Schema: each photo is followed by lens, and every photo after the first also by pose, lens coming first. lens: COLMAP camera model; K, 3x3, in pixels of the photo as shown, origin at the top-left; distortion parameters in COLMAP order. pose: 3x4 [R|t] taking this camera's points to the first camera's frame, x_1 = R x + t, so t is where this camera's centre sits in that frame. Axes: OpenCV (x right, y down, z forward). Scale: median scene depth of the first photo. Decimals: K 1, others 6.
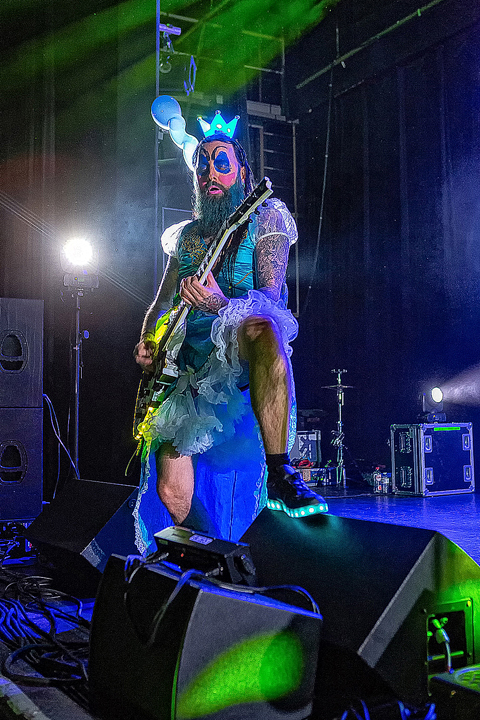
lens RADIAL K [[877.7, 0, 240.0], [0, 877.7, 360.0], [0, 0, 1]] dist [-0.006649, 0.003664]
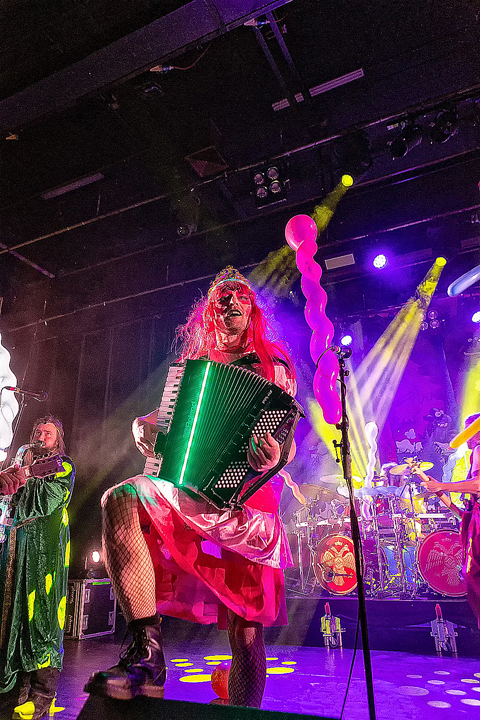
lens RADIAL K [[523.5, 0, 240.0], [0, 523.5, 360.0], [0, 0, 1]] dist [-0.006256, 0.001838]
pose [[0.833501, 0.201527, 0.514454, -0.074094], [-0.032521, 0.947388, -0.318431, 0.001056], [-0.551560, 0.248682, 0.796203, 0.141606]]
